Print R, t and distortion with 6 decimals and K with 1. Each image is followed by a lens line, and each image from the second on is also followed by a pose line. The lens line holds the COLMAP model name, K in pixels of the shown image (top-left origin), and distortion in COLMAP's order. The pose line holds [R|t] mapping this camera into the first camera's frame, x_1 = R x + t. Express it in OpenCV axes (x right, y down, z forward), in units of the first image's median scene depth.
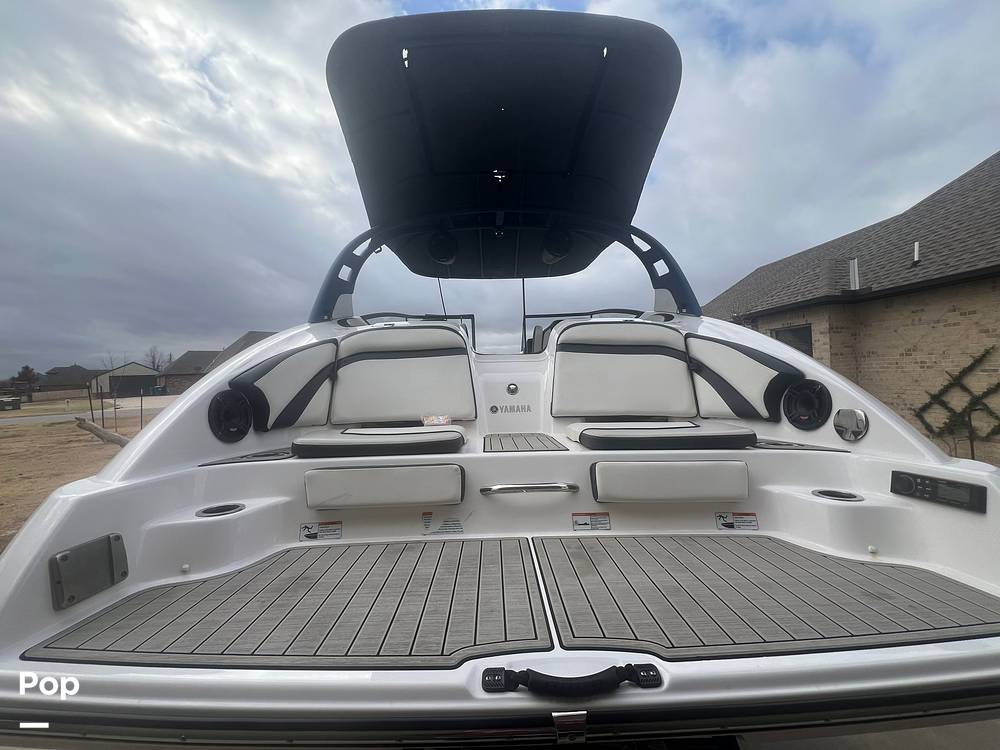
lens RADIAL K [[405.5, 0, 501.4], [0, 405.5, 377.9], [0, 0, 1]] dist [0.003321, 0.000463]
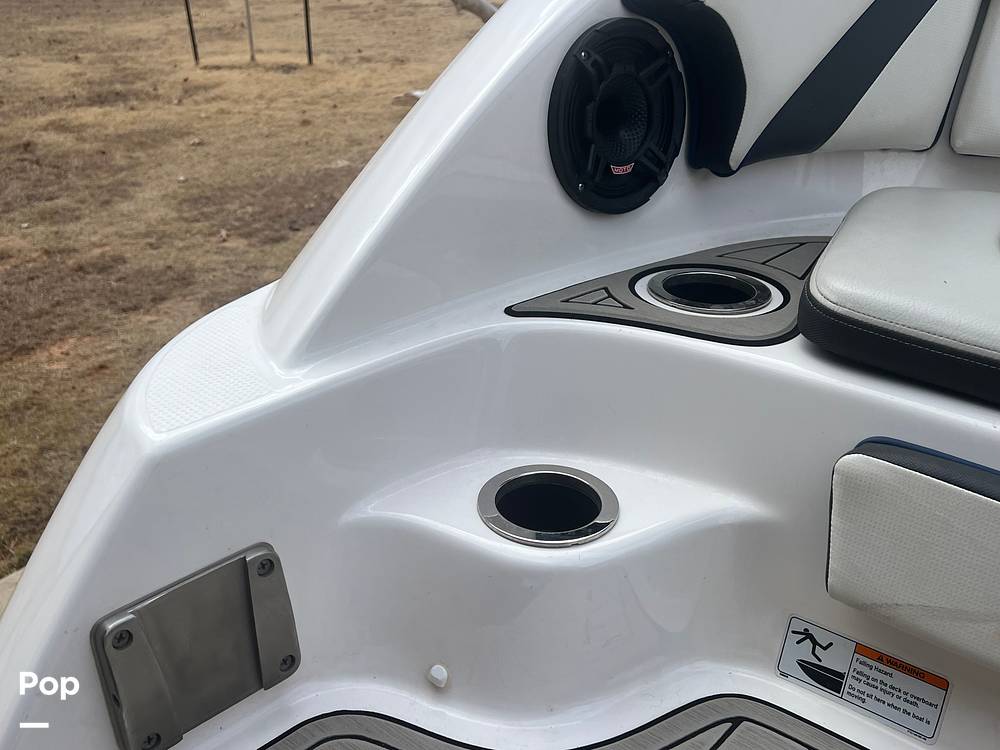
lens RADIAL K [[963.2, 0, 503.1], [0, 963.2, 375.4], [0, 0, 1]] dist [0.071756, 0.000000]
pose [[0.730341, 0.330446, -0.597836, -0.306114], [-0.011184, 0.880870, 0.473226, -0.074579], [0.682991, -0.338930, 0.647031, 0.519678]]
